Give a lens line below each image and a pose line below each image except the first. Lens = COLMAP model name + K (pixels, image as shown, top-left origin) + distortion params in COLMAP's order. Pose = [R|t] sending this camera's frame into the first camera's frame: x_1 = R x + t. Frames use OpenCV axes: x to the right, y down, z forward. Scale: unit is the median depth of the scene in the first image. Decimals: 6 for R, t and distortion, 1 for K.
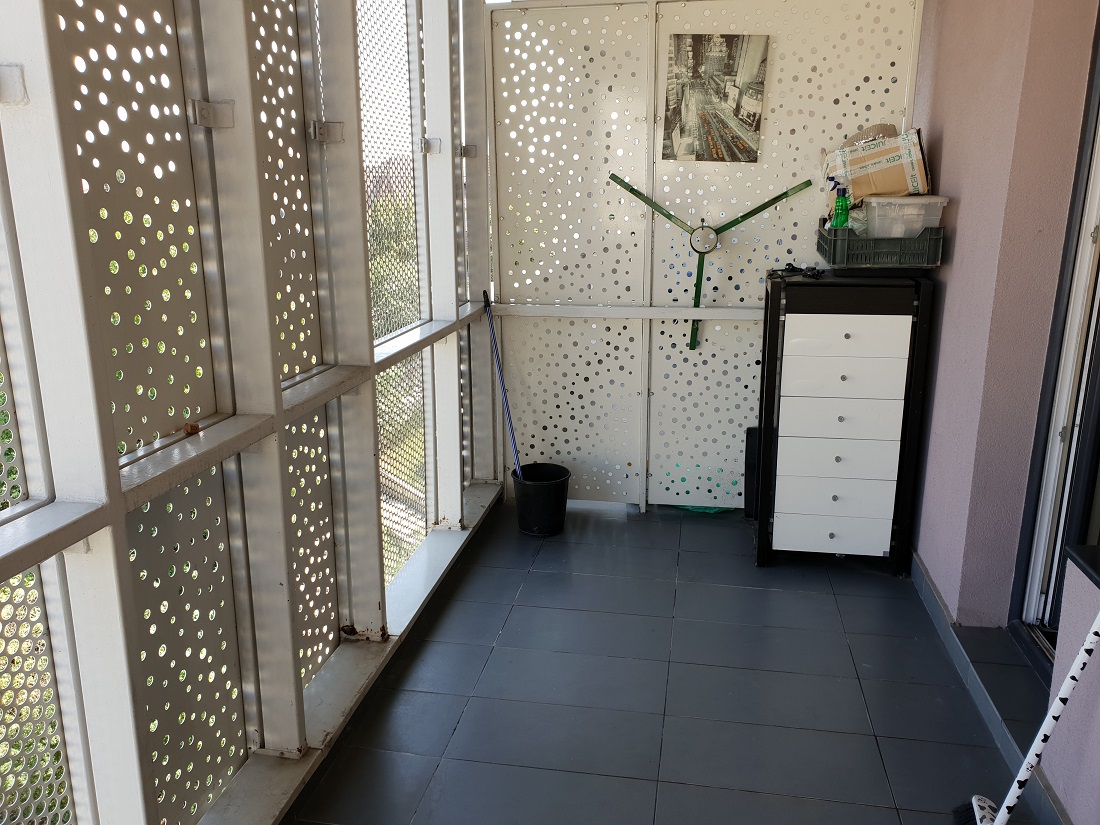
lens RADIAL K [[855.8, 0, 551.0], [0, 855.8, 410.8], [0, 0, 1]] dist [0.012219, -0.021219]
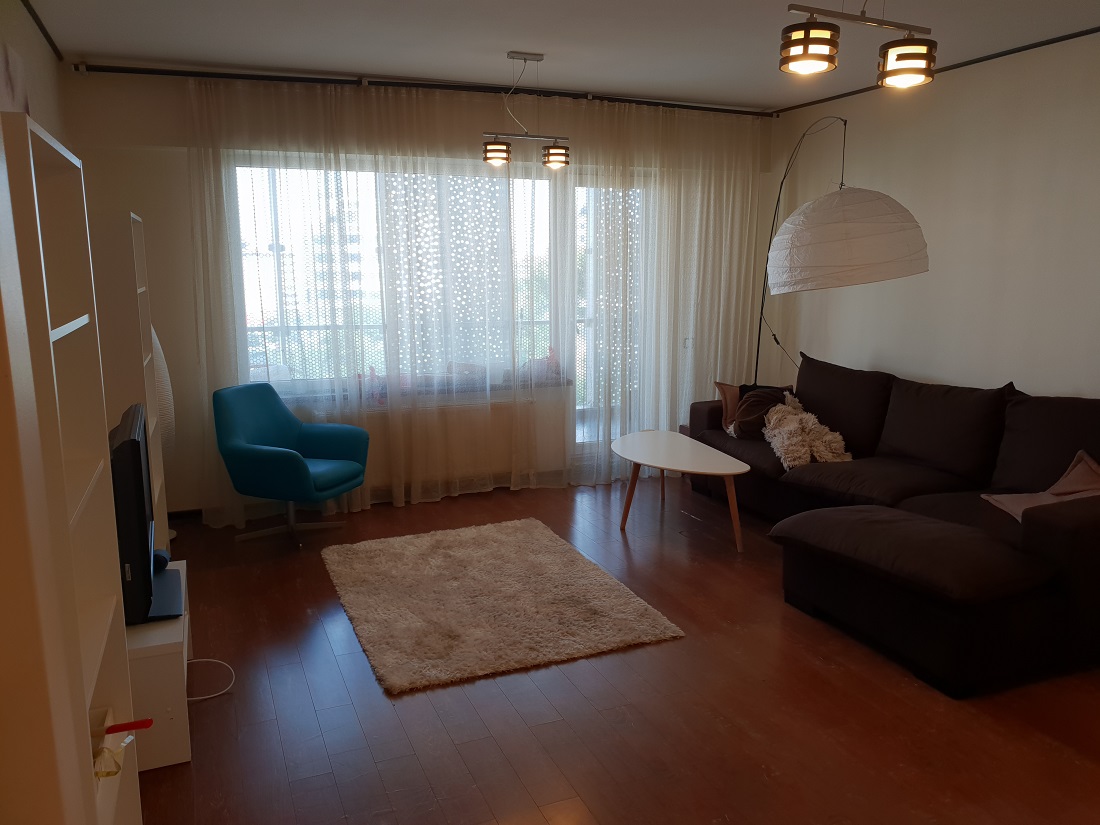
lens RADIAL K [[855.8, 0, 566.0], [0, 855.8, 416.1], [0, 0, 1]] dist [0.012219, -0.021219]
pose [[0.973069, -0.014584, 0.230052, -0.250138], [0.036913, 0.994976, -0.093056, 0.316254], [-0.227539, 0.099041, 0.968719, -1.133397]]
